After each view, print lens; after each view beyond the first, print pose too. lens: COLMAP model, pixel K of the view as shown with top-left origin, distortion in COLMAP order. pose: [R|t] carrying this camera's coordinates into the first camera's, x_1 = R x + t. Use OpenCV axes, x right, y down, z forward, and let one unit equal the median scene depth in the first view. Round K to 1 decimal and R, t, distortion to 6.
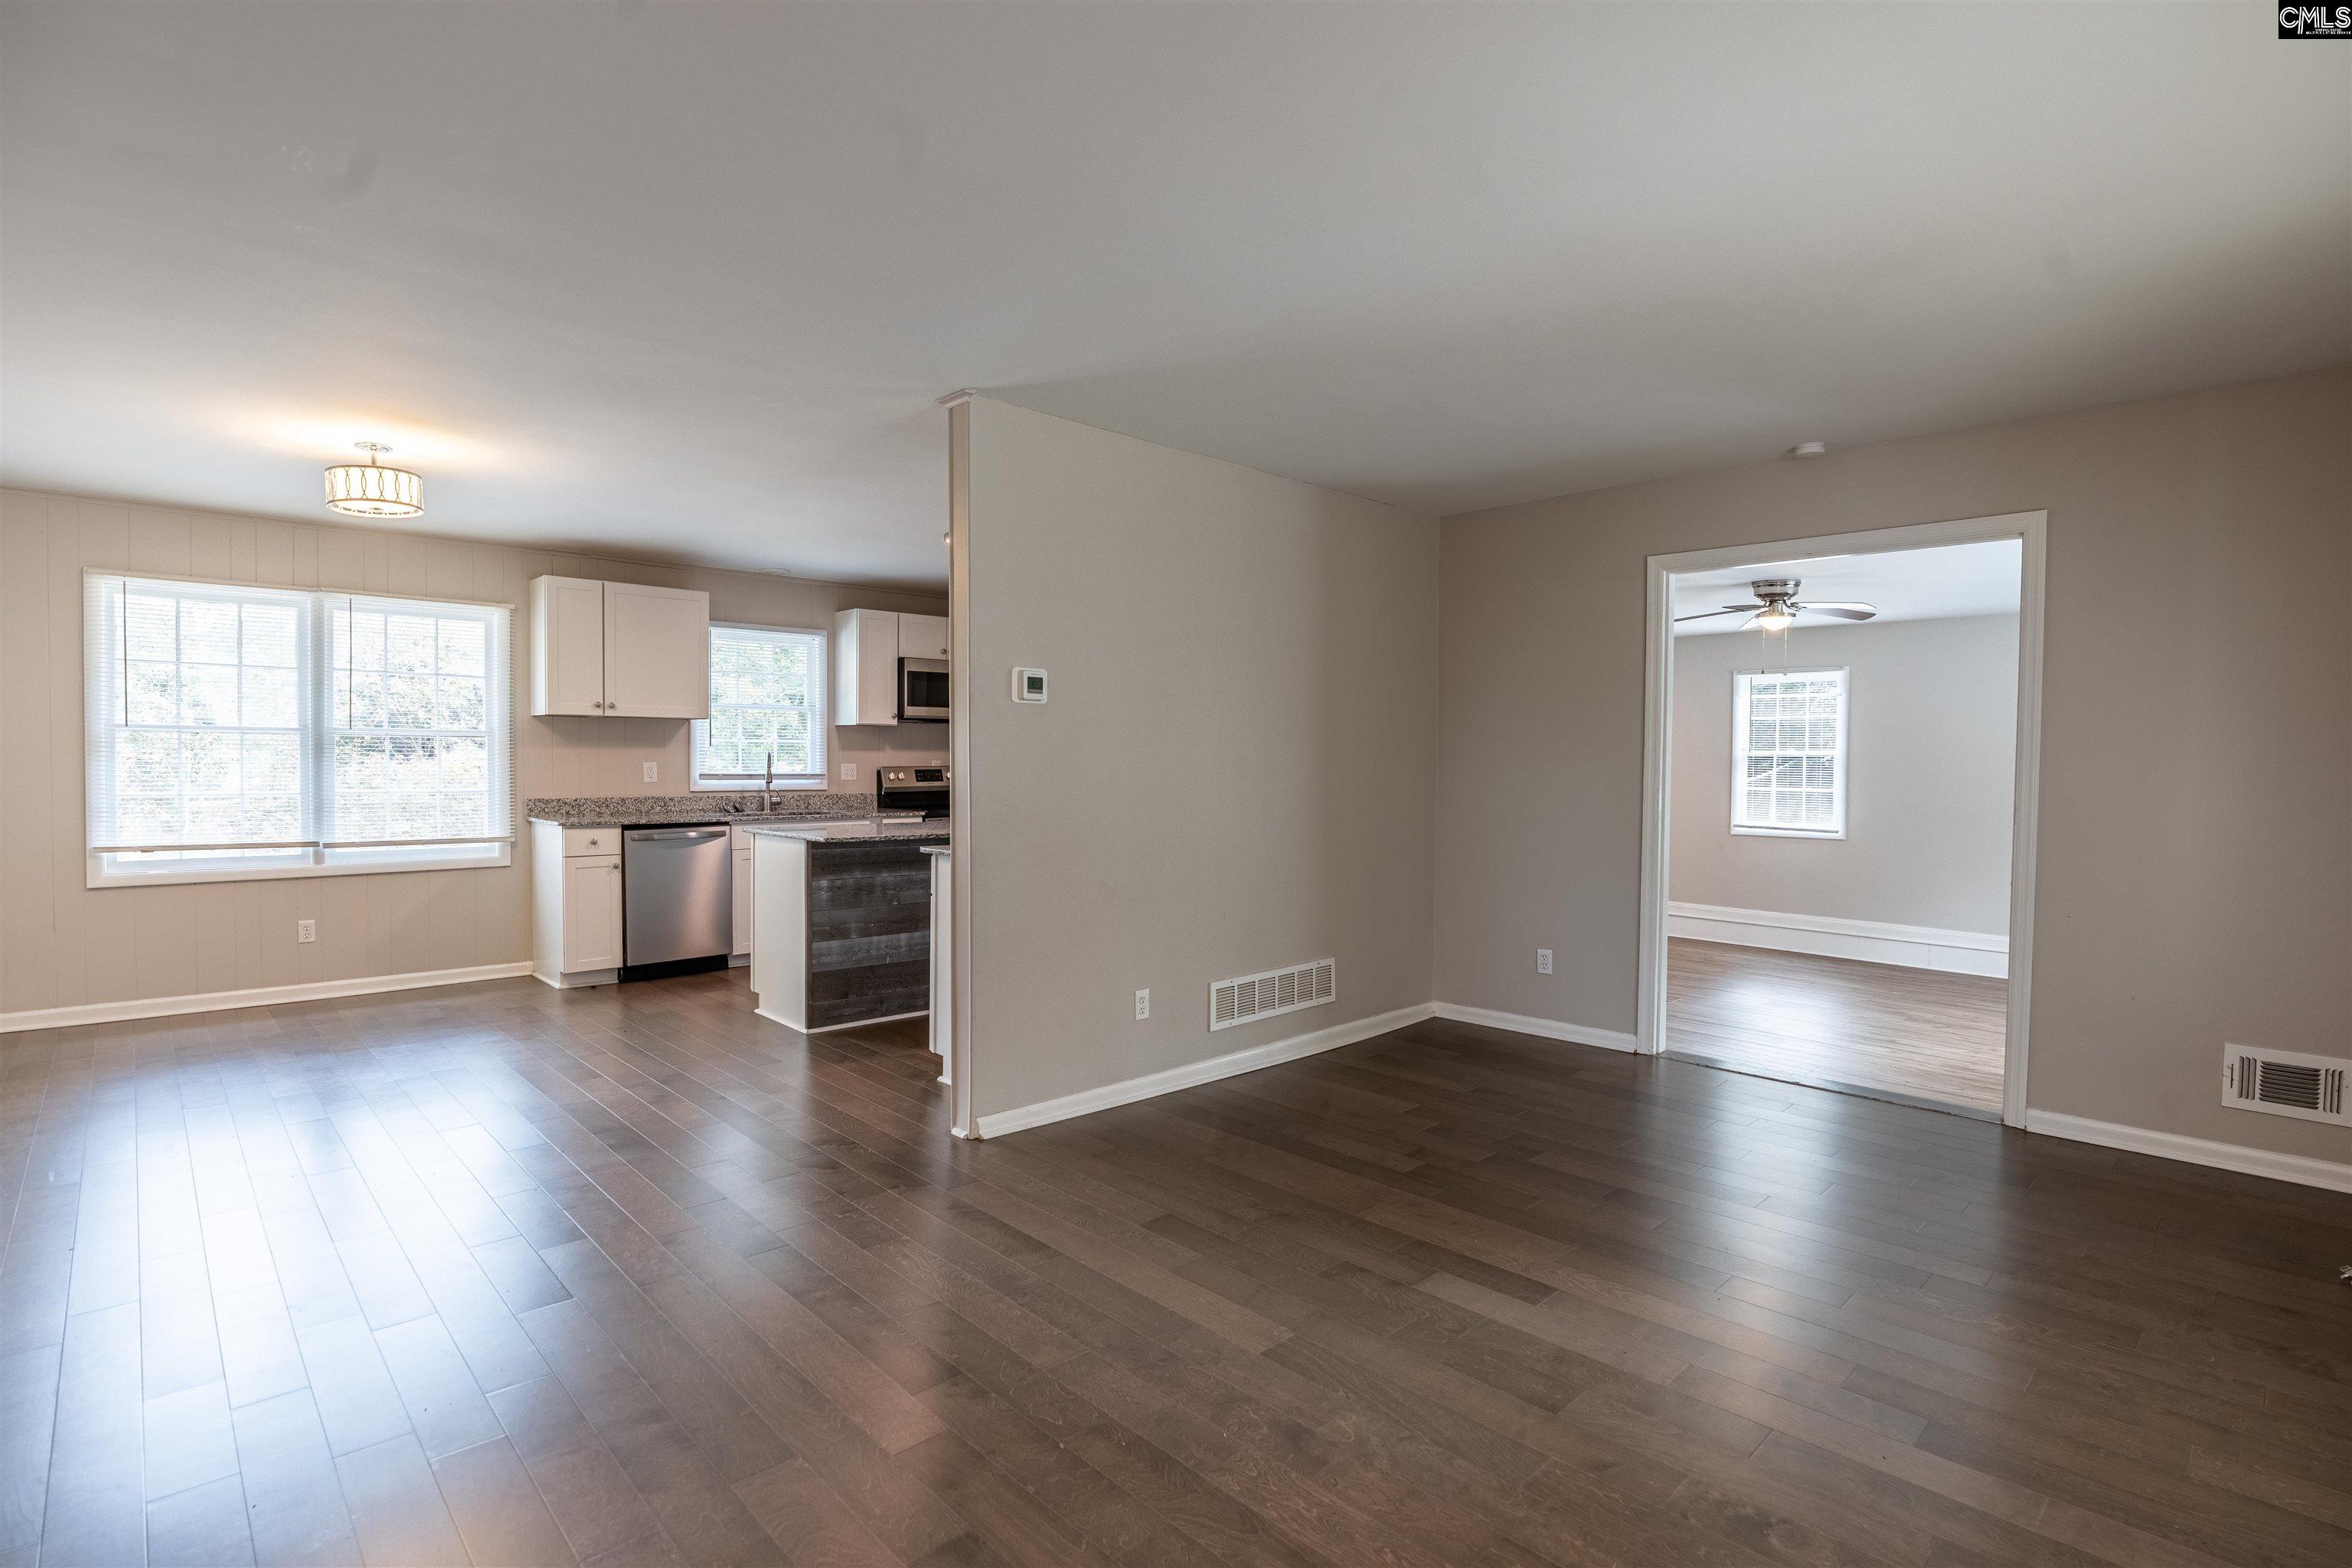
lens RADIAL K [[1140.0, 0, 1140.1], [0, 1140.0, 794.1], [0, 0, 1]] dist [-0.027685, 0.005537]
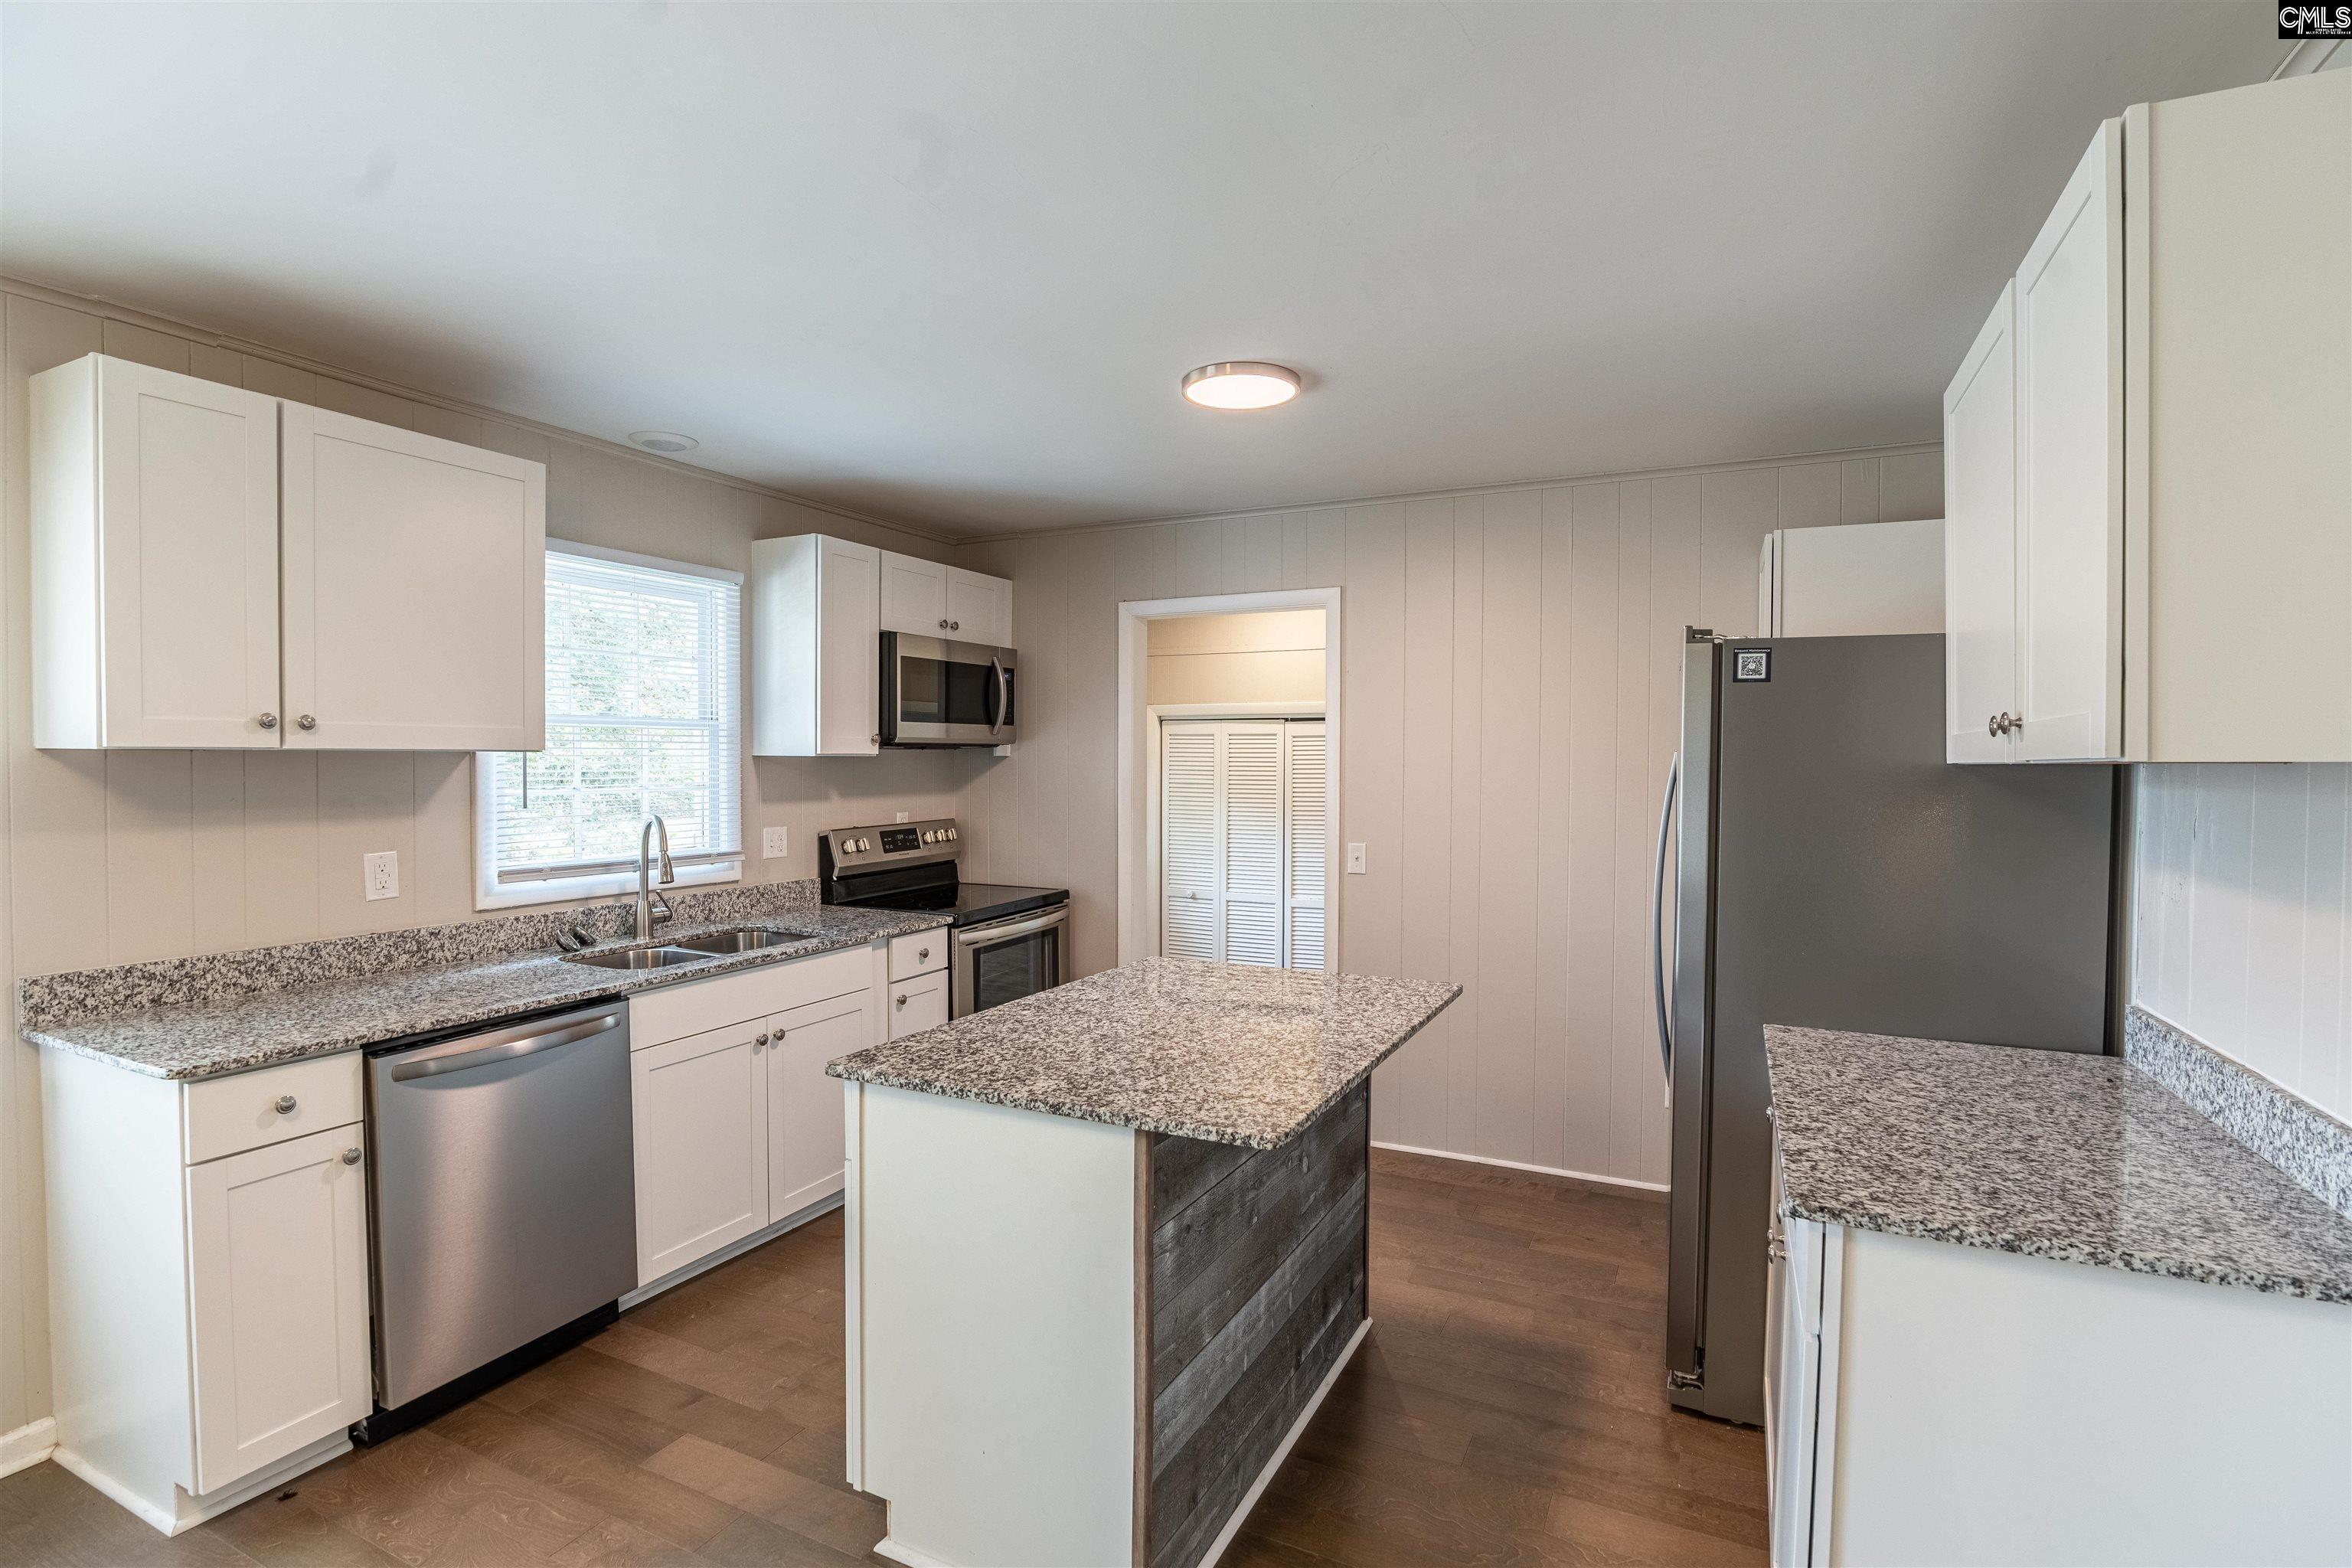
lens RADIAL K [[1140.0, 0, 1206.9], [0, 1140.0, 782.7], [0, 0, 1]] dist [-0.027685, 0.005537]
pose [[0.929785, -0.014727, 0.367808, -0.357049], [0.018498, 0.999806, -0.006728, -0.054746], [-0.367638, 0.013059, 0.929877, 0.589778]]
